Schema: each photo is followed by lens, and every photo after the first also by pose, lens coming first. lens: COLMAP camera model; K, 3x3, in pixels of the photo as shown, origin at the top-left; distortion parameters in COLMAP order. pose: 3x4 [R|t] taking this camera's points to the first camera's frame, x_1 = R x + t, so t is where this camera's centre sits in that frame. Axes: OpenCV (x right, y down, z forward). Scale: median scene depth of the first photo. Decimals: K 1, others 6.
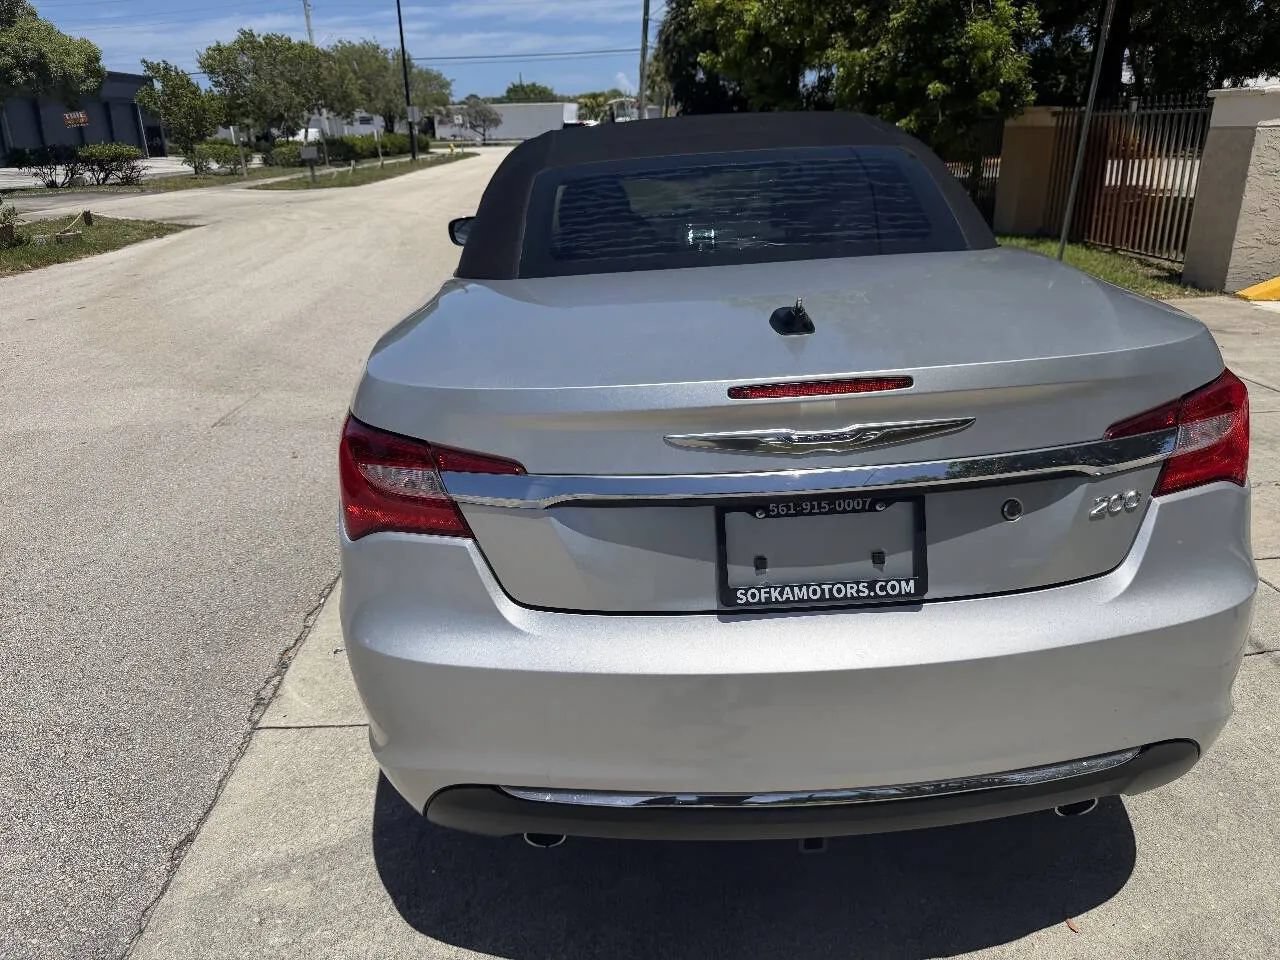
lens RADIAL K [[935.6, 0, 634.3], [0, 935.6, 480.0], [0, 0, 1]] dist [0.001315, 0.003600]
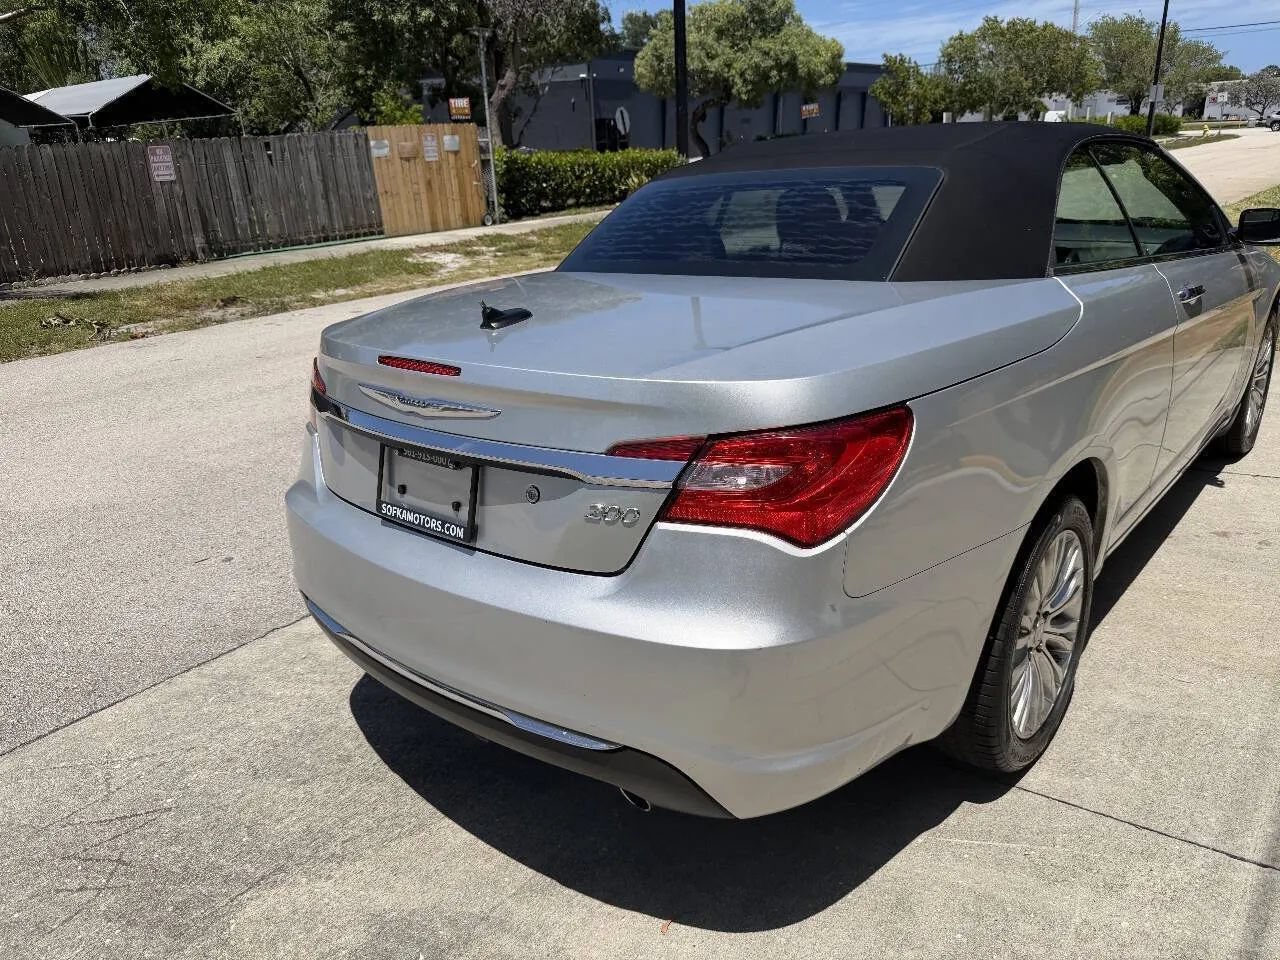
lens RADIAL K [[935.8, 0, 640.4], [0, 935.8, 470.0], [0, 0, 1]] dist [0.005360, -0.003000]
pose [[0.741071, 0.220601, -0.634152, 0.059561], [-0.215586, 0.972653, 0.086421, -0.006226], [0.635875, 0.072671, 0.768363, 0.008062]]
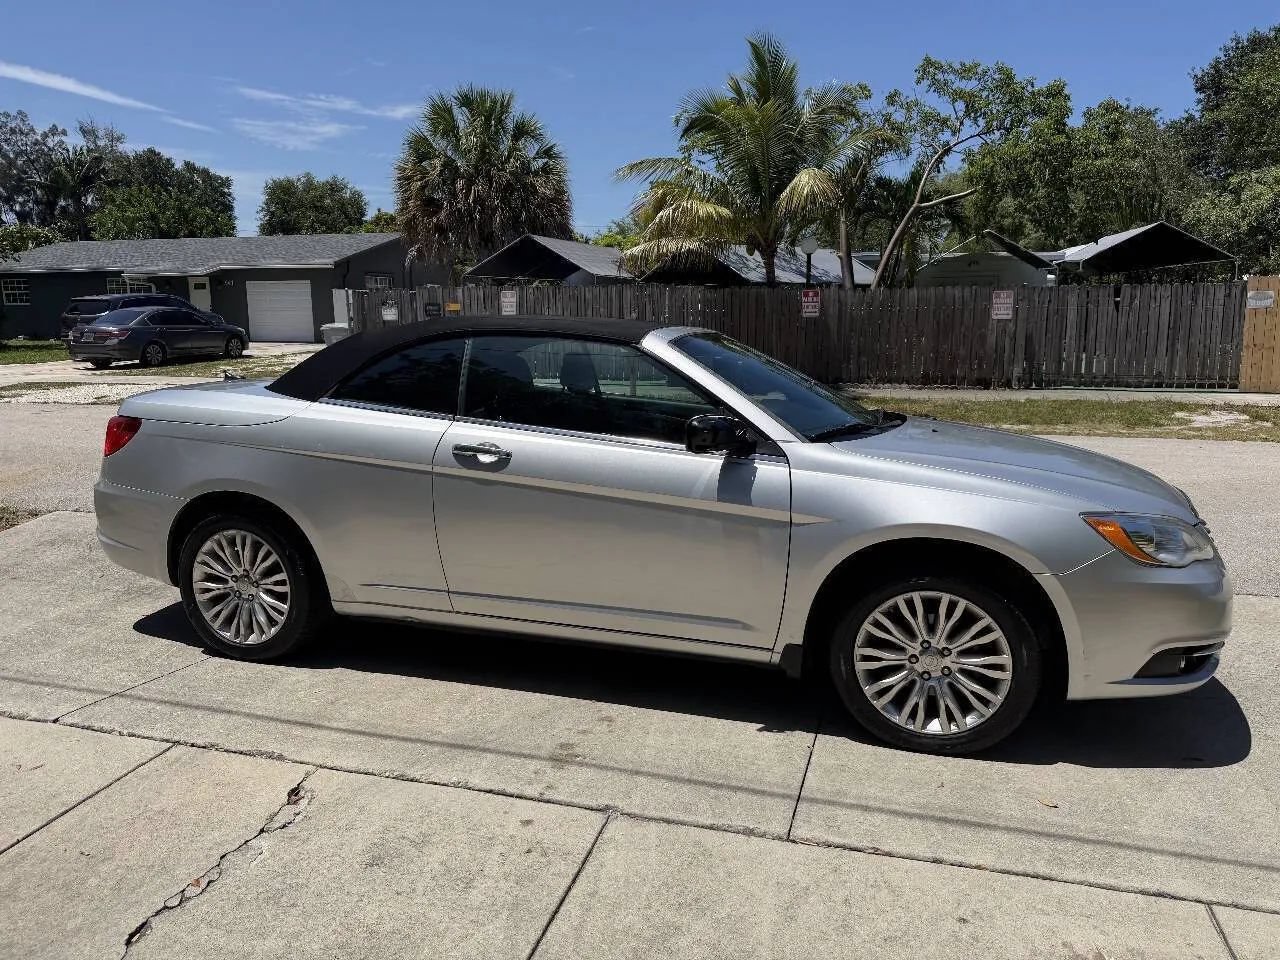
lens RADIAL K [[931.9, 0, 642.3], [0, 931.9, 451.5], [0, 0, 1]] dist [0.032243, -0.045665]
pose [[-0.339237, 0.179047, -0.923504, 0.138445], [-0.317582, 0.902284, 0.291592, -0.067876], [0.885472, 0.392207, -0.249226, 0.160952]]
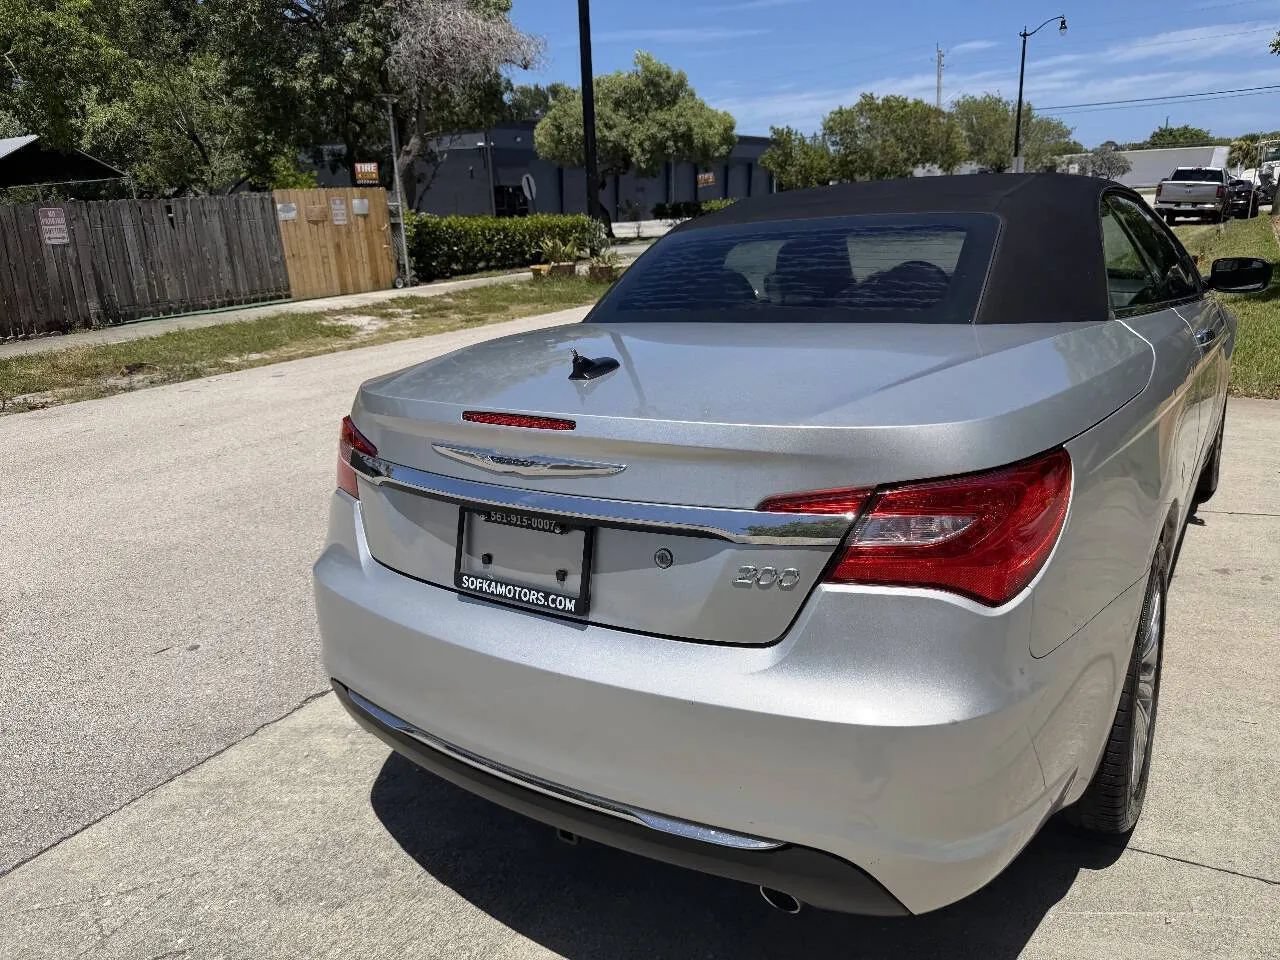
lens RADIAL K [[931.9, 0, 642.3], [0, 931.9, 451.5], [0, 0, 1]] dist [0.032243, -0.045665]
pose [[0.814530, 0.144818, -0.561755, 0.045797], [-0.186973, 0.982202, -0.017898, -0.003071], [0.549165, 0.119611, 0.827110, 0.004168]]
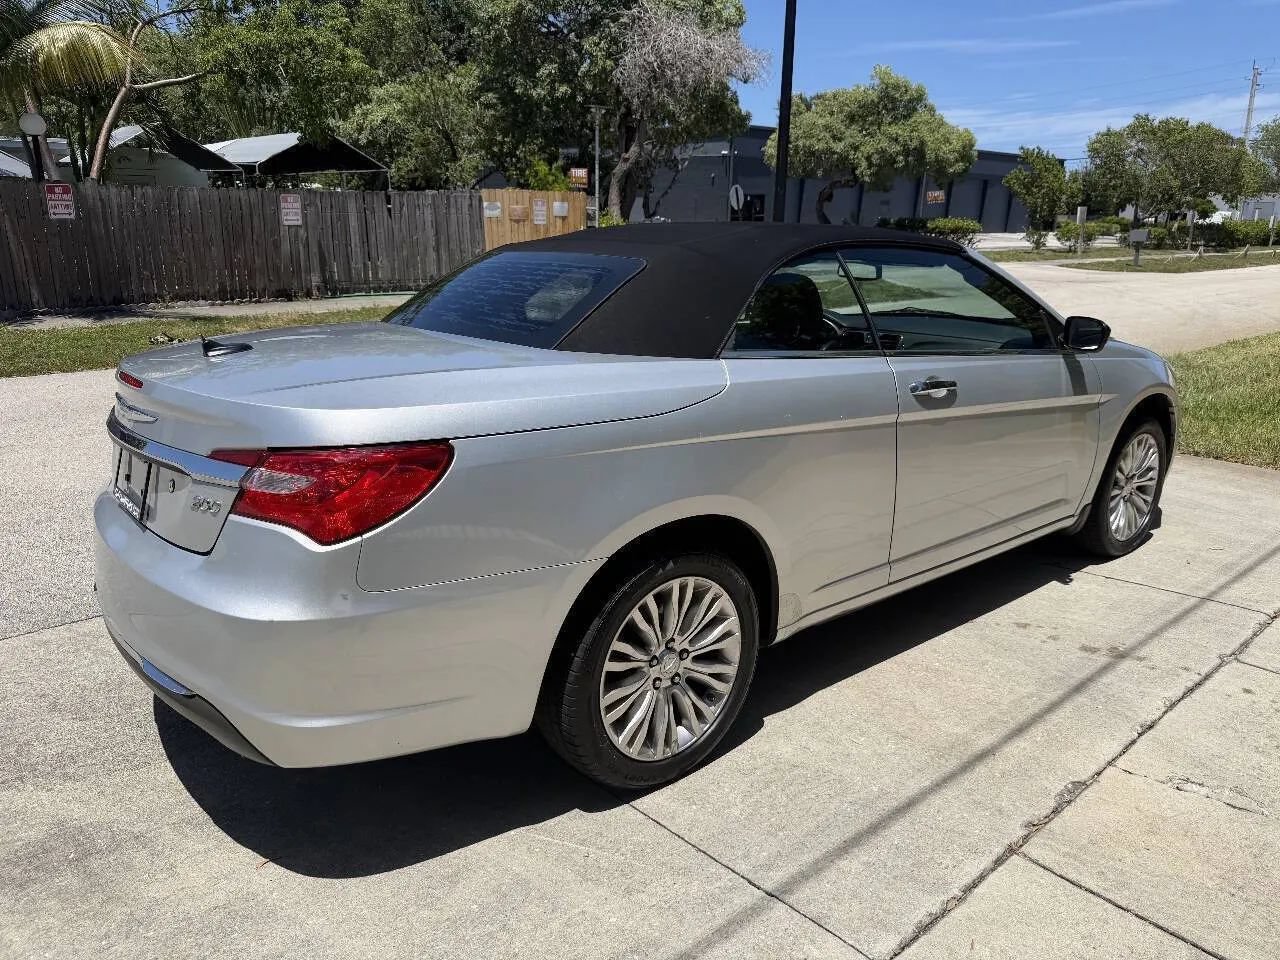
lens RADIAL K [[921.4, 0, 645.3], [0, 921.4, 463.3], [0, 0, 1]] dist [0.078410, -0.113360]
pose [[0.619636, 0.241525, -0.746805, 0.094427], [-0.306745, 0.950324, 0.052833, -0.014993], [0.722467, 0.196342, 0.662941, 0.026124]]
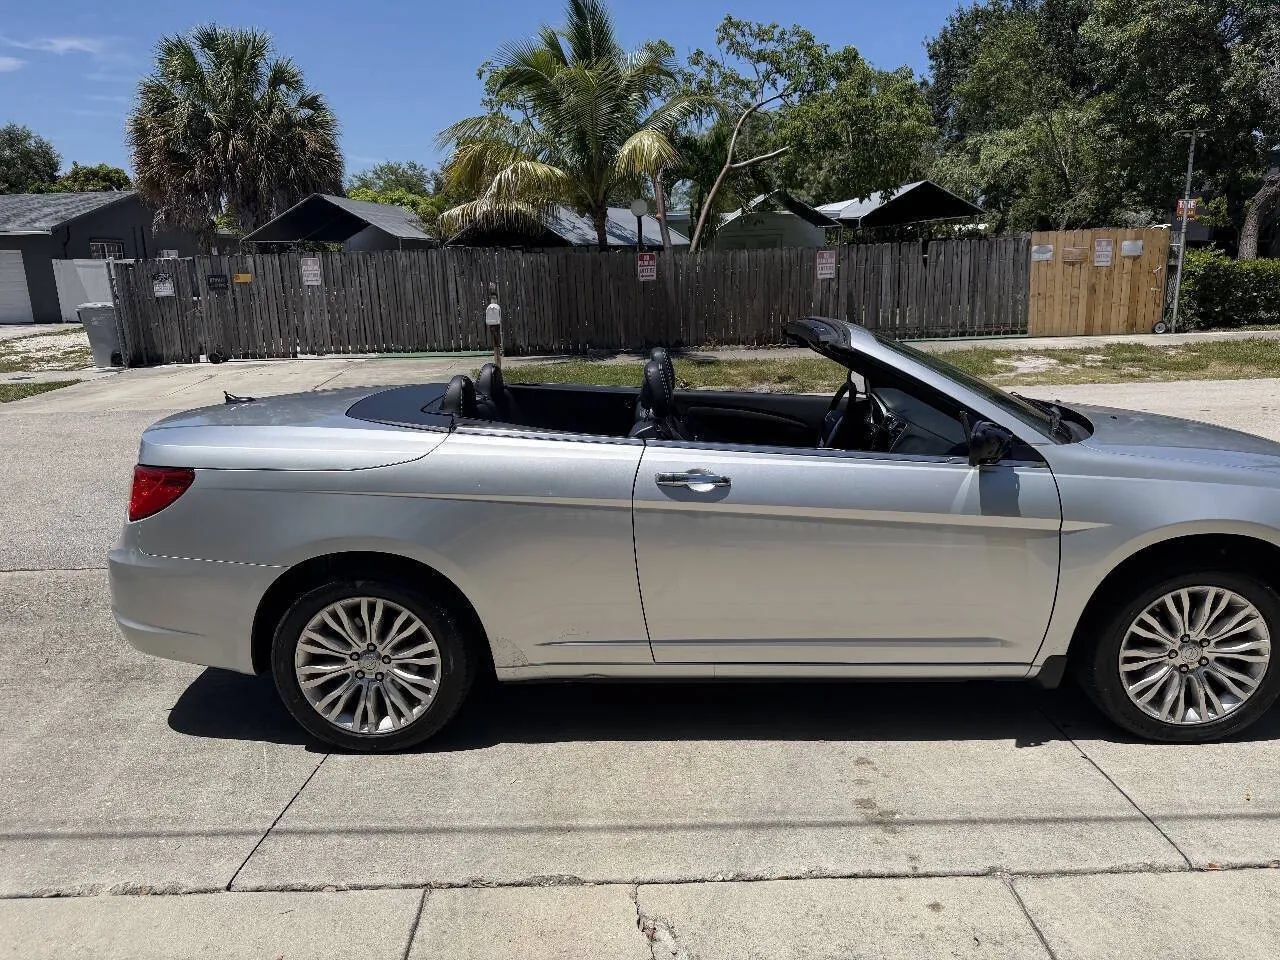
lens RADIAL K [[931.9, 0, 642.3], [0, 931.9, 451.5], [0, 0, 1]] dist [0.032243, -0.045665]
pose [[-0.060066, 0.237779, -0.969460, 0.135291], [-0.323912, 0.914015, 0.244249, -0.053038], [0.944179, 0.328691, 0.022118, 0.105058]]
